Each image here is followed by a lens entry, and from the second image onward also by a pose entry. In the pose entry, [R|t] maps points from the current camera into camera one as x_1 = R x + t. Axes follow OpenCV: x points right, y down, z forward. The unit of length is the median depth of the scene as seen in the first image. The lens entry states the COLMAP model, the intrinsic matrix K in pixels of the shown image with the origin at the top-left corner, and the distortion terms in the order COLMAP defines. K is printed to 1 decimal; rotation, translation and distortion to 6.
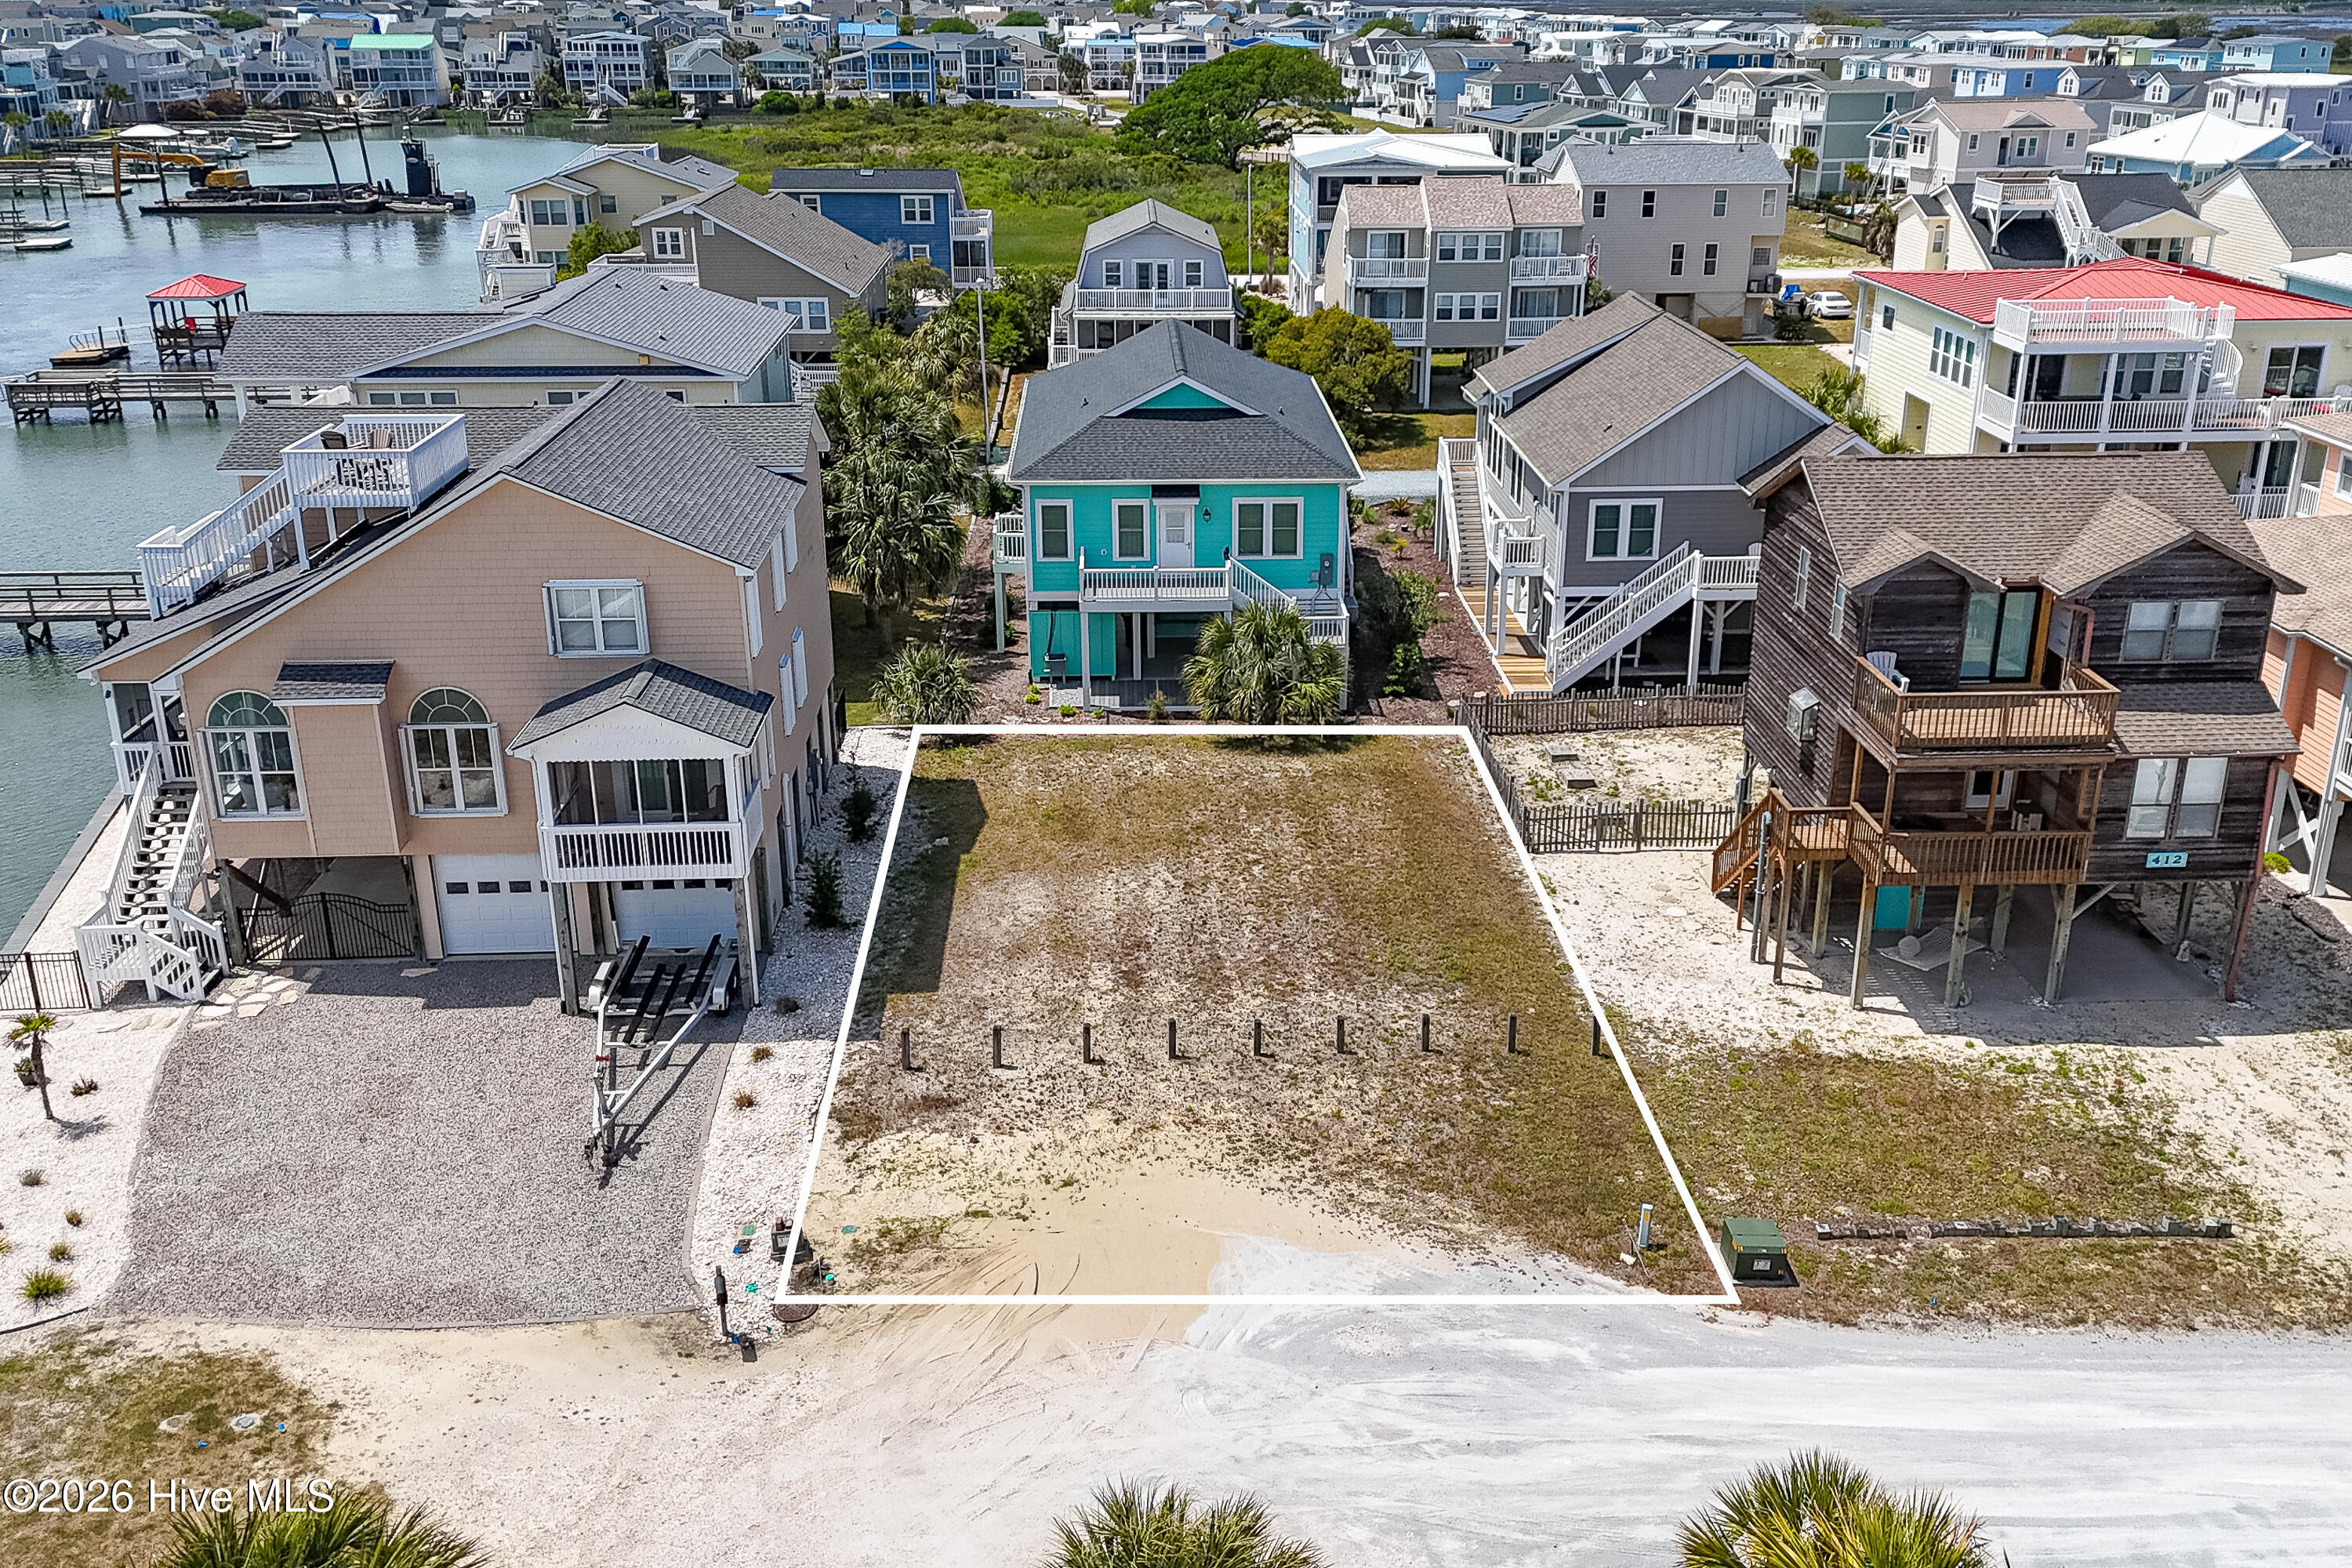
lens RADIAL K [[2065.9, 0, 1214.8], [0, 2065.9, 793.2], [0, 0, 1]] dist [0.103743, -0.121325]
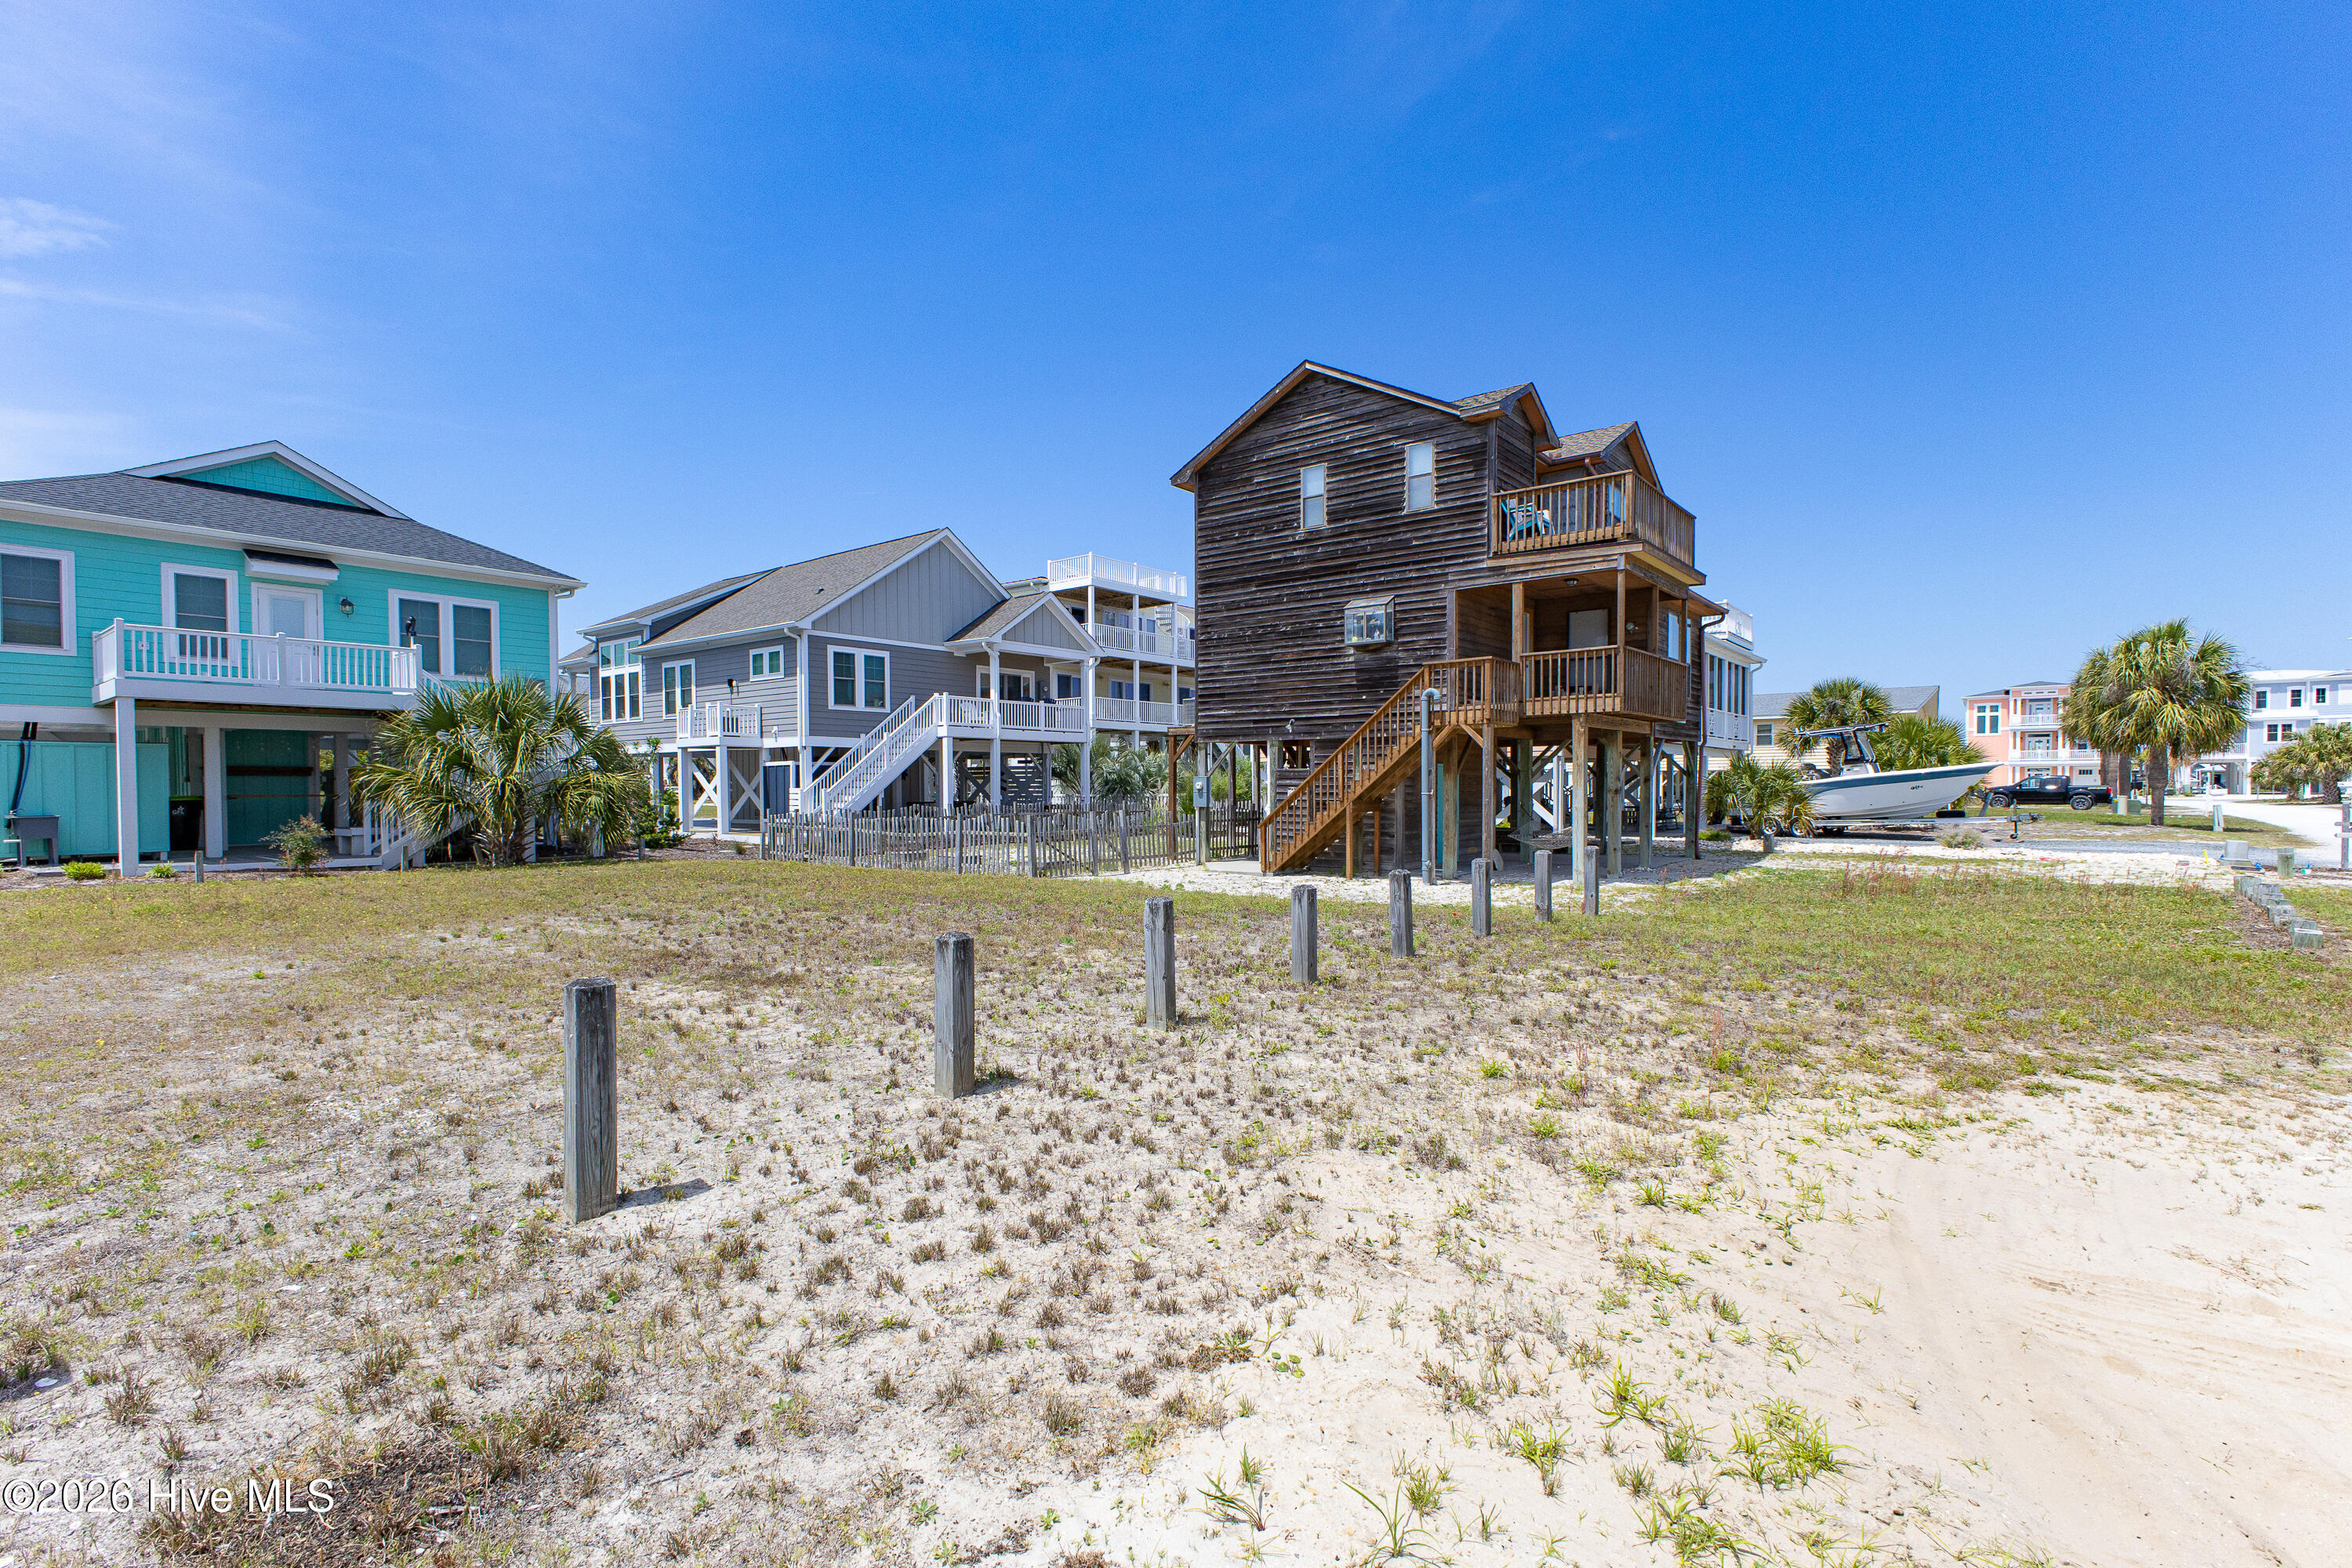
lens RADIAL K [[1091.6, 0, 1176.2], [0, 1091.6, 800.1], [0, 0, 1]] dist [0.010476, -0.000370]
pose [[0.662487, -0.016831, 0.748884, -0.096619], [0.280939, 0.932354, -0.227574, 0.089935], [-0.694394, 0.361156, 0.622401, 0.593050]]
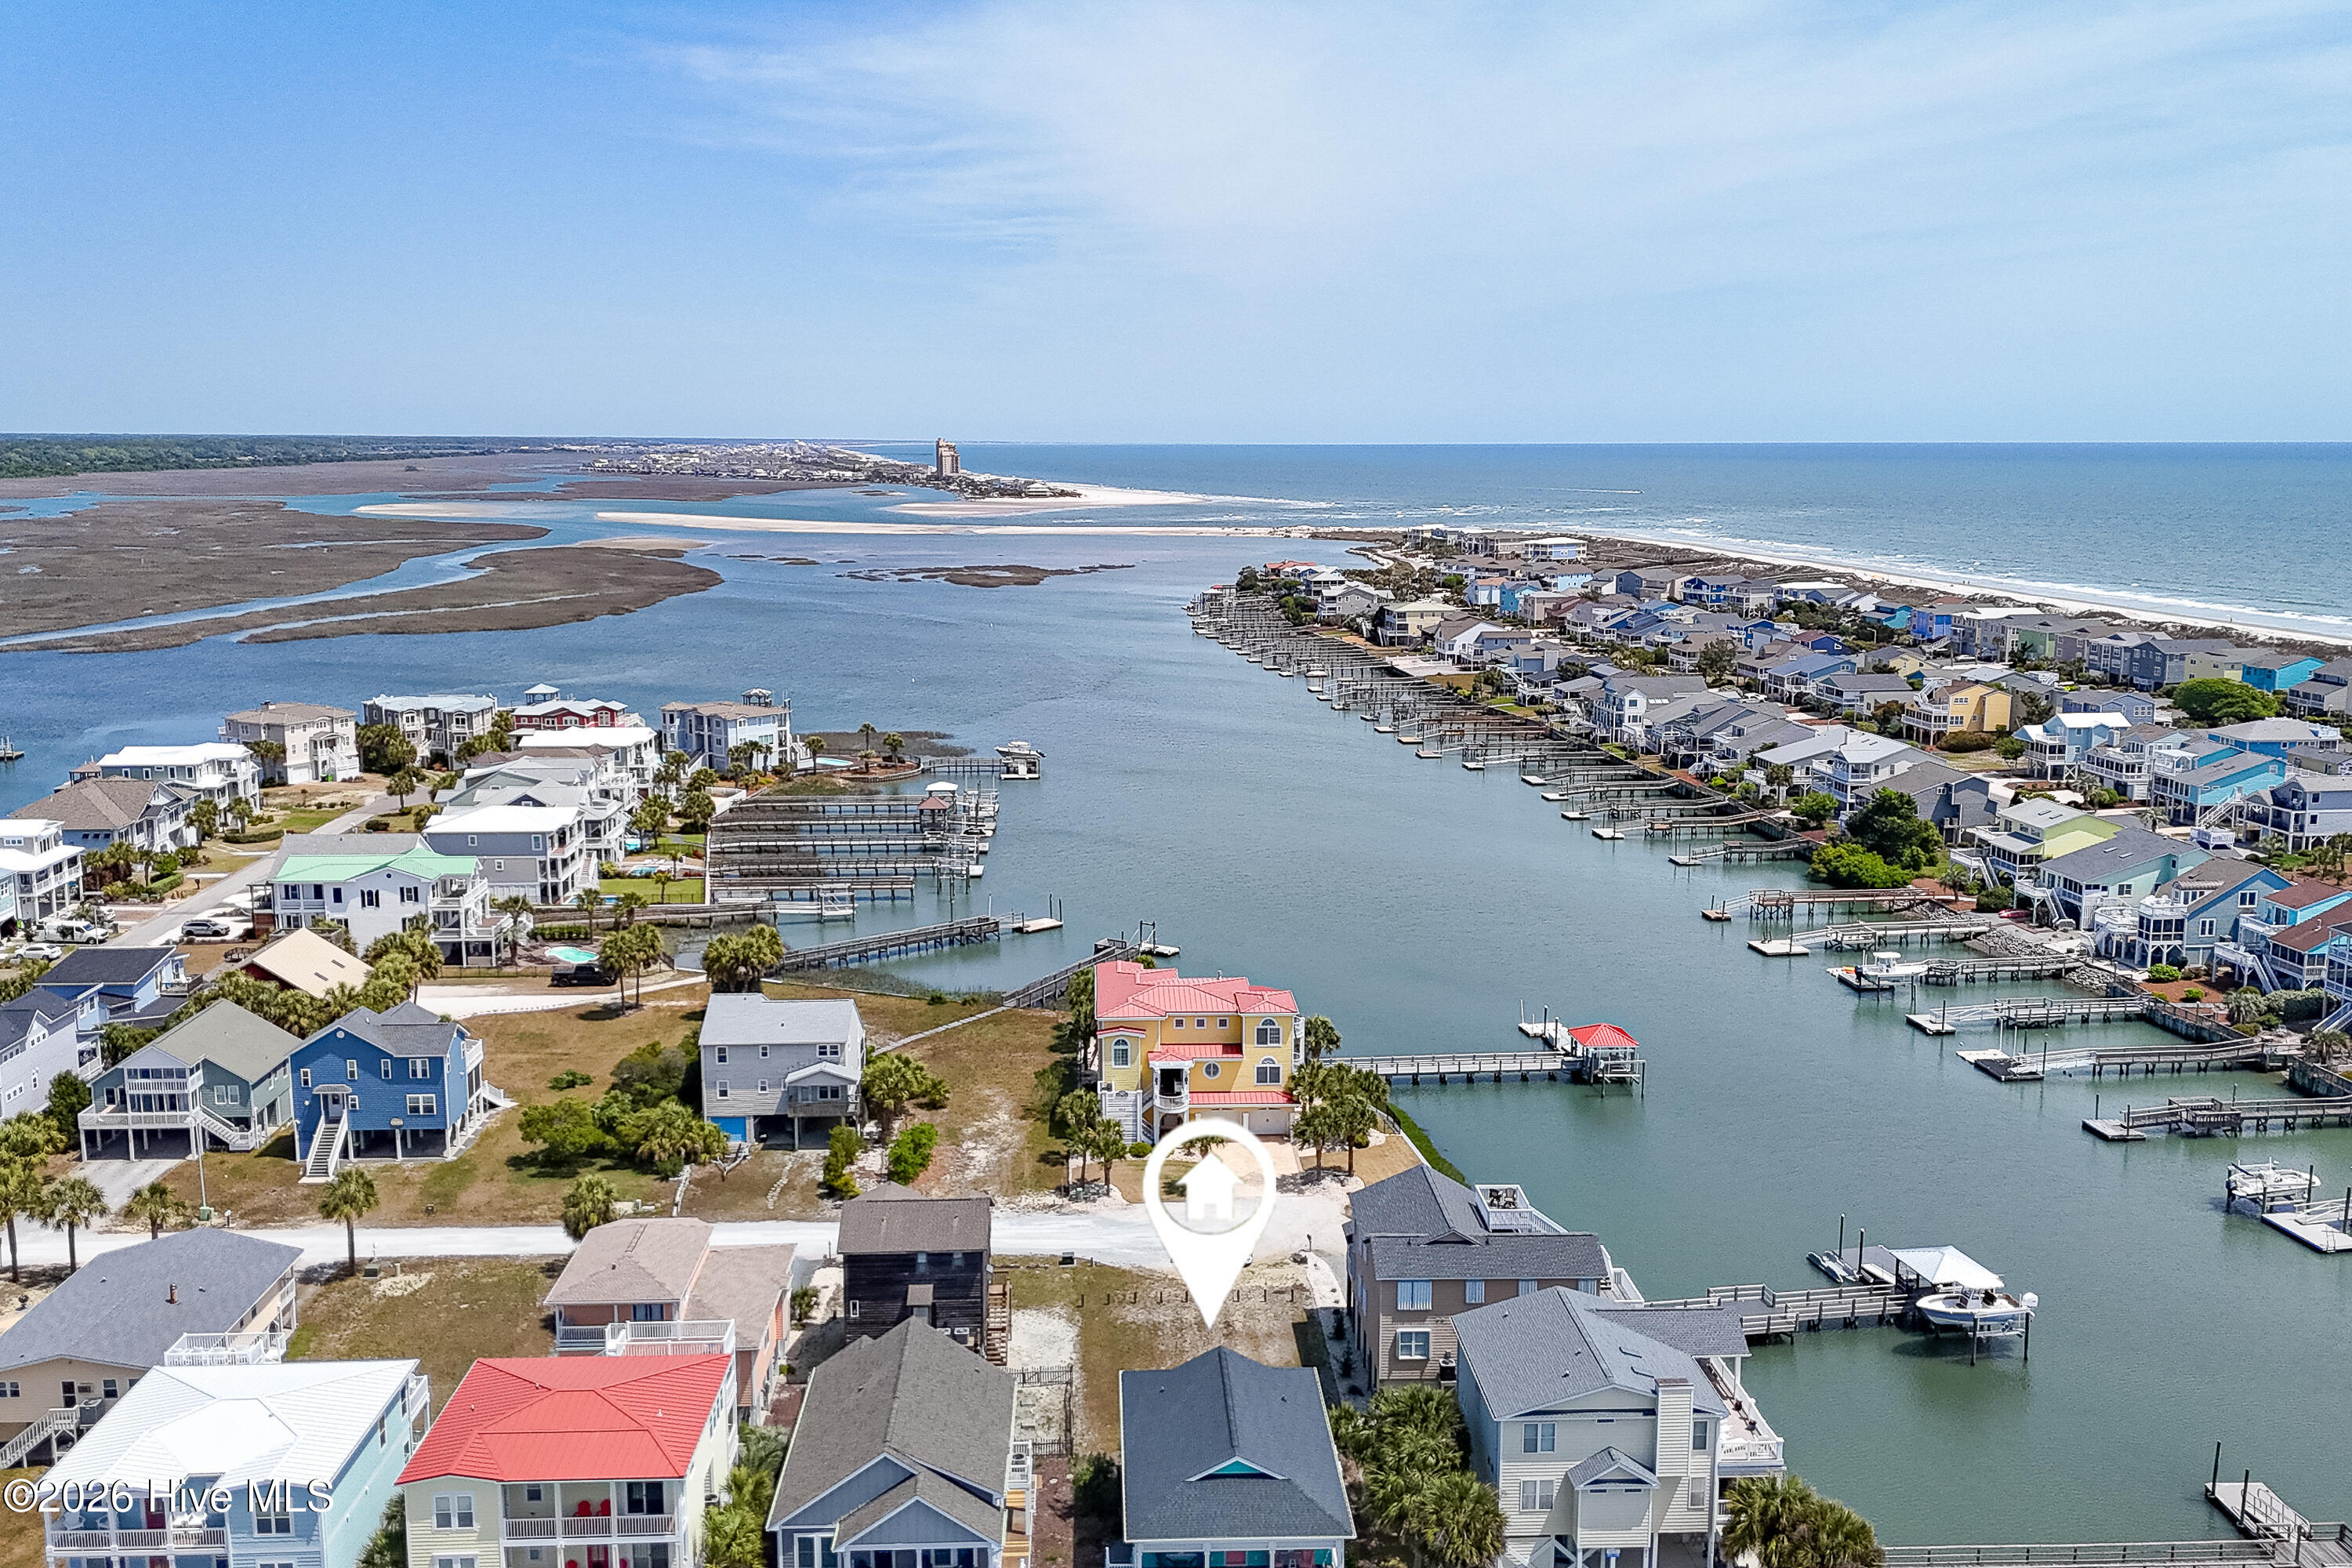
lens RADIAL K [[2065.9, 0, 1180.0], [0, 2065.9, 792.3], [0, 0, 1]] dist [0.103743, -0.121325]
pose [[-0.999933, -0.008037, 0.008360, 0.006025], [-0.002497, 0.853209, 0.521563, -1.503072], [-0.011325, 0.521507, -0.853172, 2.247645]]
